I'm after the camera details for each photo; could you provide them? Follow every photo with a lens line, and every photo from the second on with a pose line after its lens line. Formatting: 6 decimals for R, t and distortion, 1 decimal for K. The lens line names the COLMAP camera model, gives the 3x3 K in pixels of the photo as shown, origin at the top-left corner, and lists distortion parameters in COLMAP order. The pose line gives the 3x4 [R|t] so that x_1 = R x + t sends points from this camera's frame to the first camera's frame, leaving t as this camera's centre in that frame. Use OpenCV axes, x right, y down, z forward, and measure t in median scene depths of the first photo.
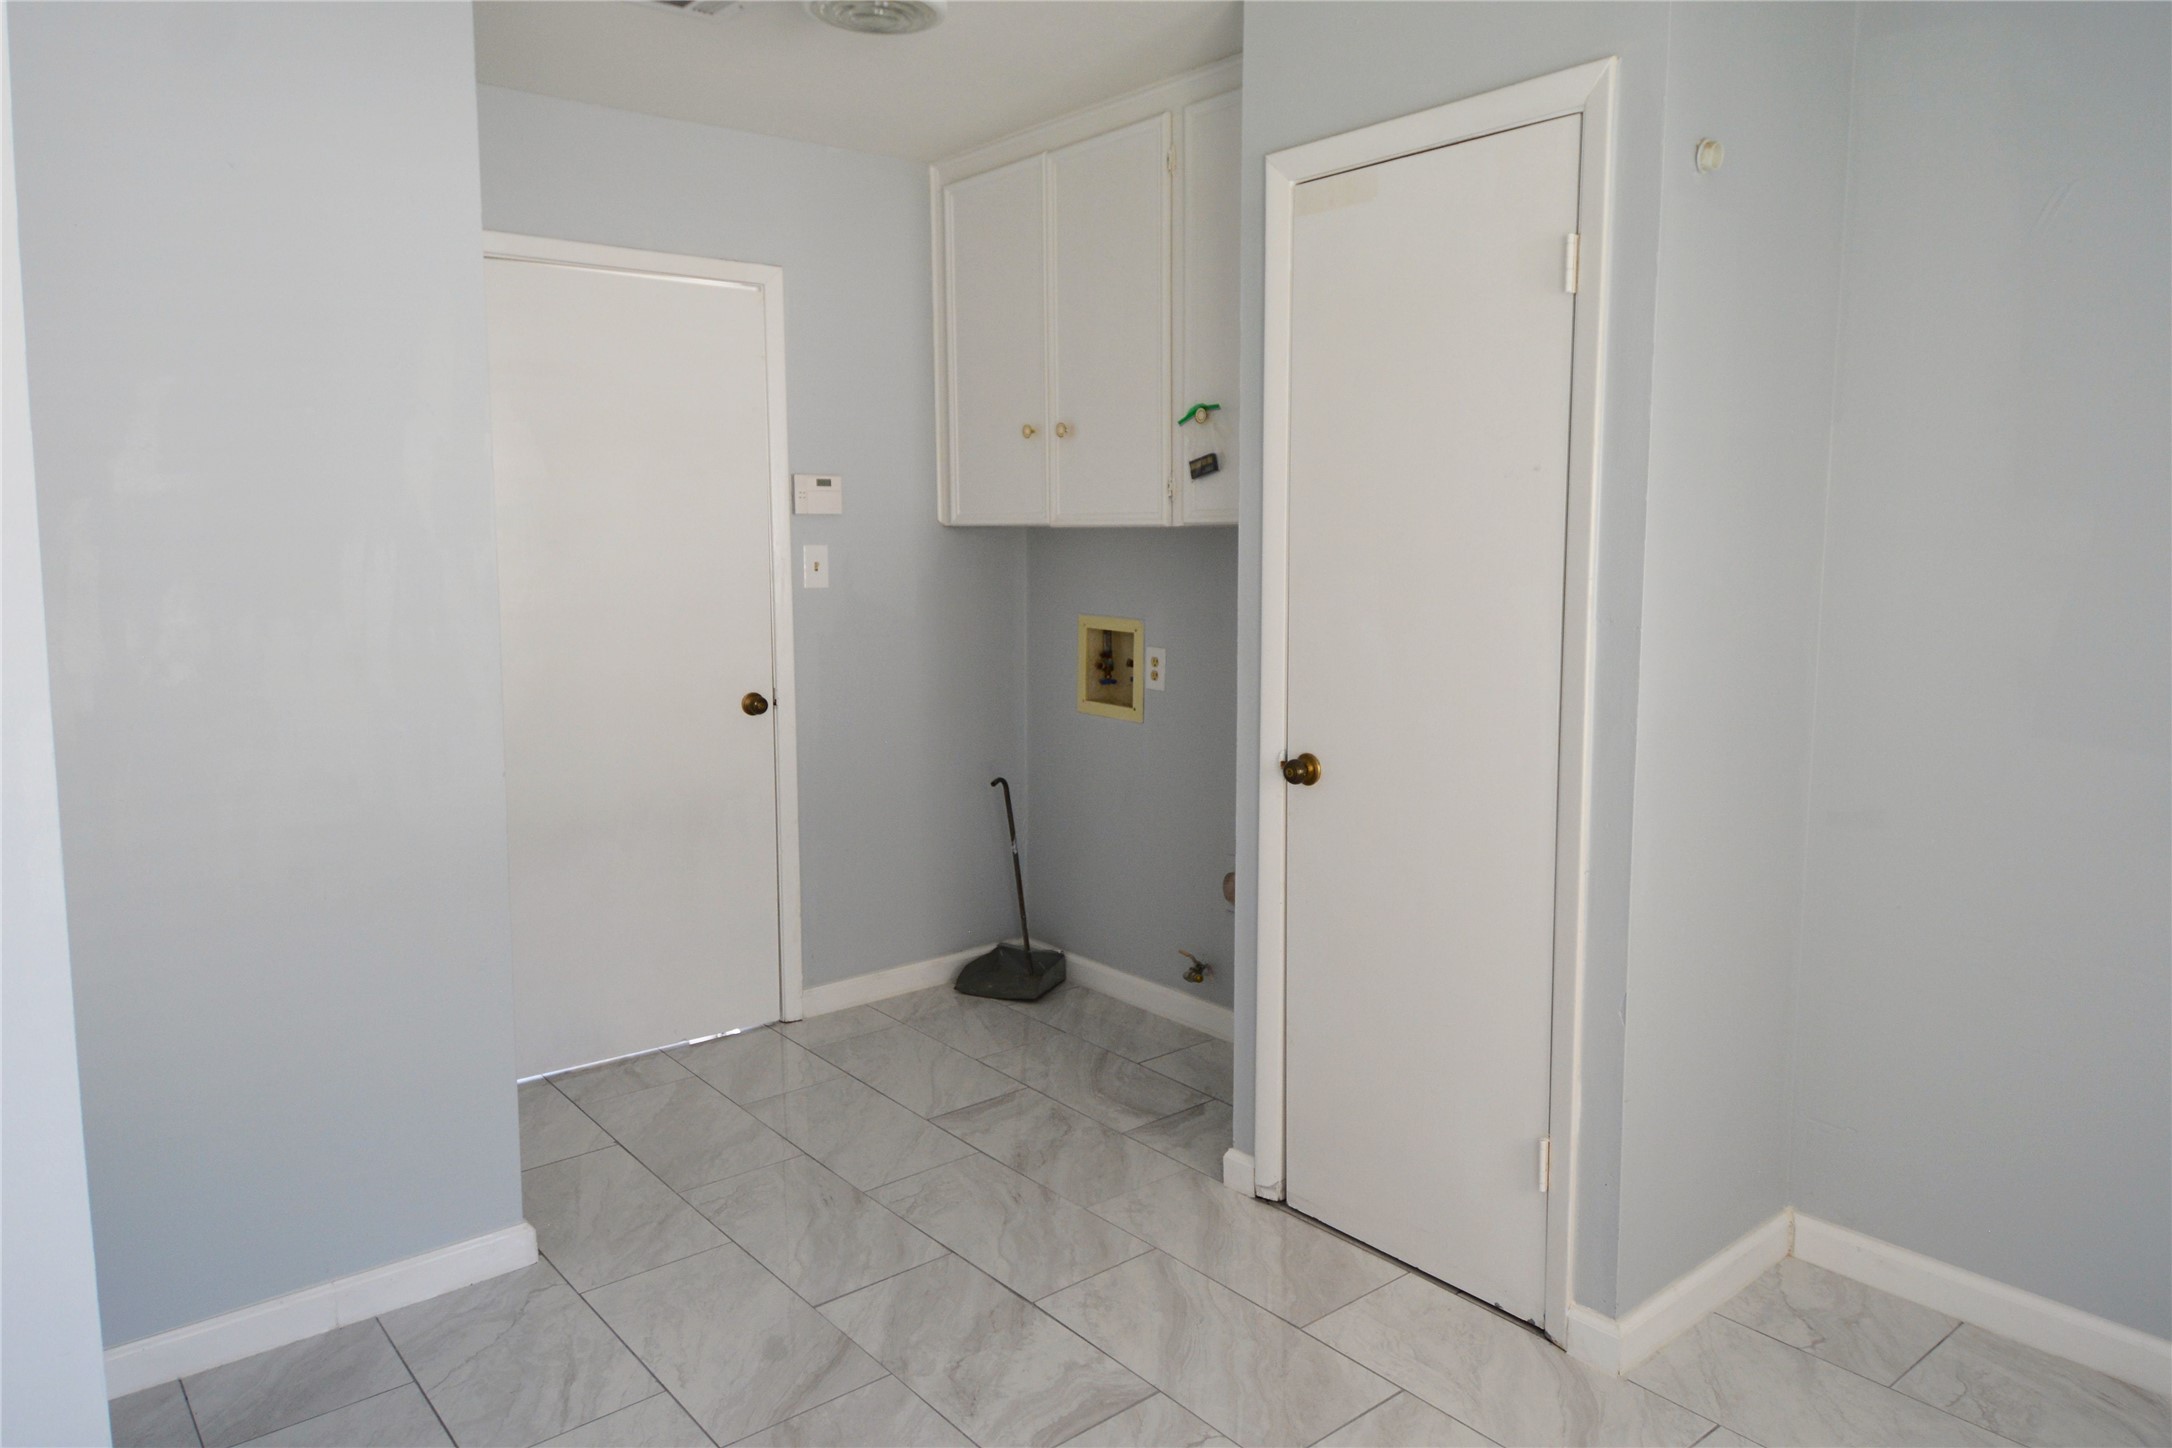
lens RADIAL K [[1449.1, 0, 1095.8], [0, 1449.1, 716.1], [0, 0, 1]] dist [0.032736, -0.027060]
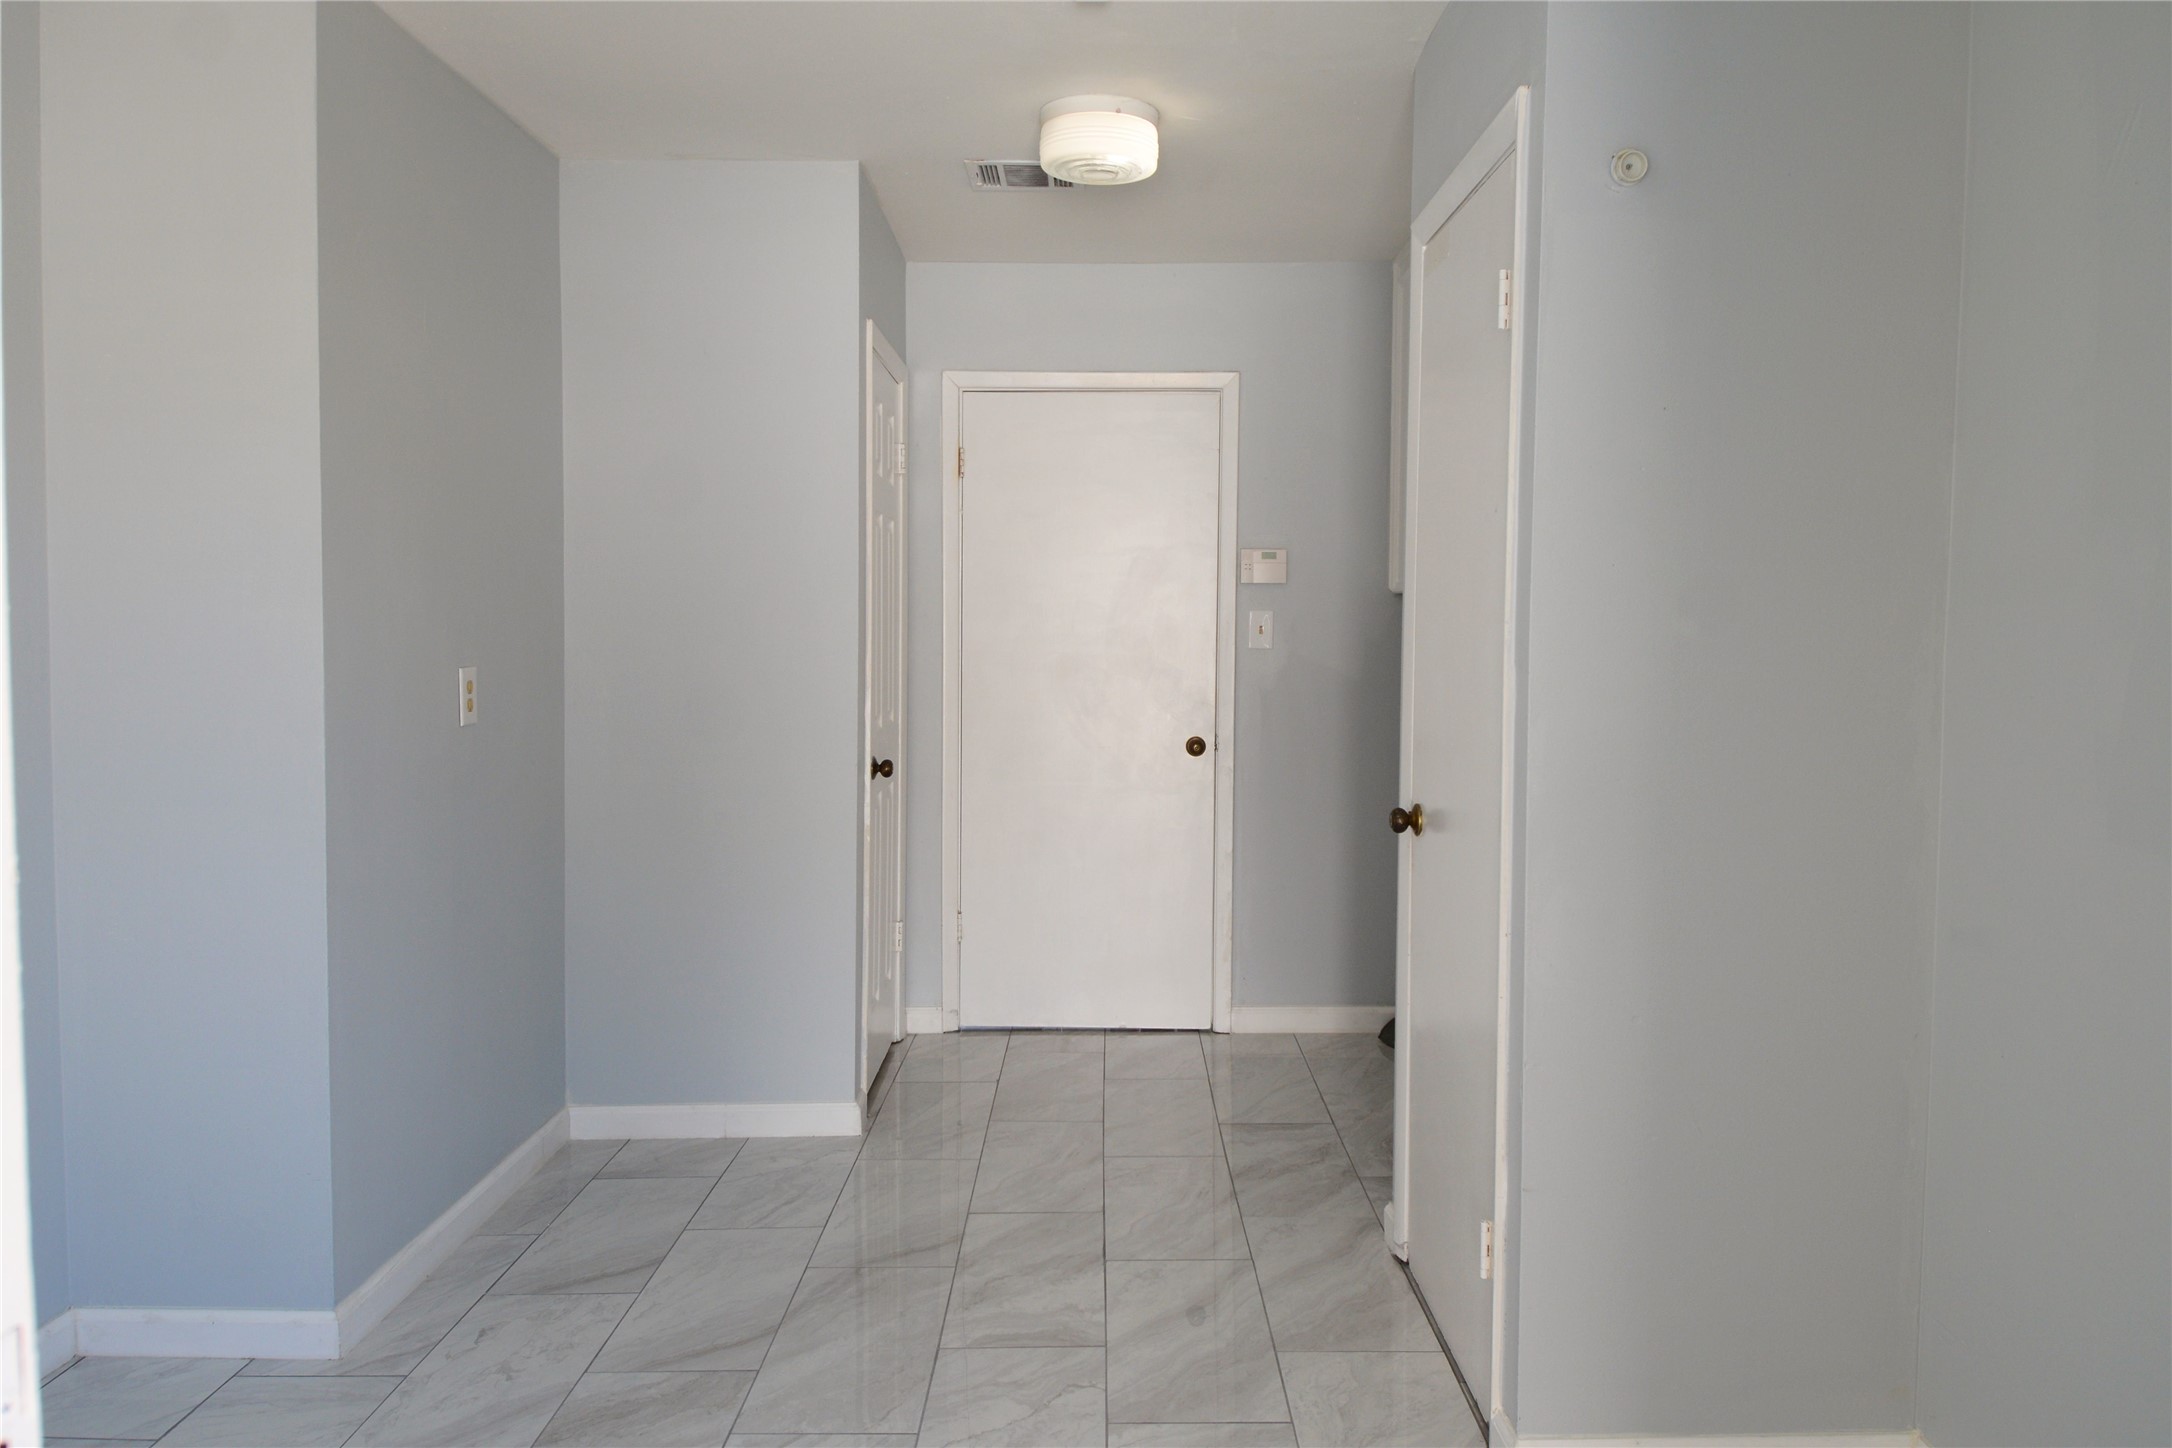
lens RADIAL K [[1449.1, 0, 1097.4], [0, 1449.1, 725.0], [0, 0, 1]] dist [0.032736, -0.027060]
pose [[0.767863, 0.049556, -0.638694, 0.561795], [-0.086469, 0.995897, -0.026684, 0.014794], [0.634752, 0.075717, 0.768998, 0.077779]]
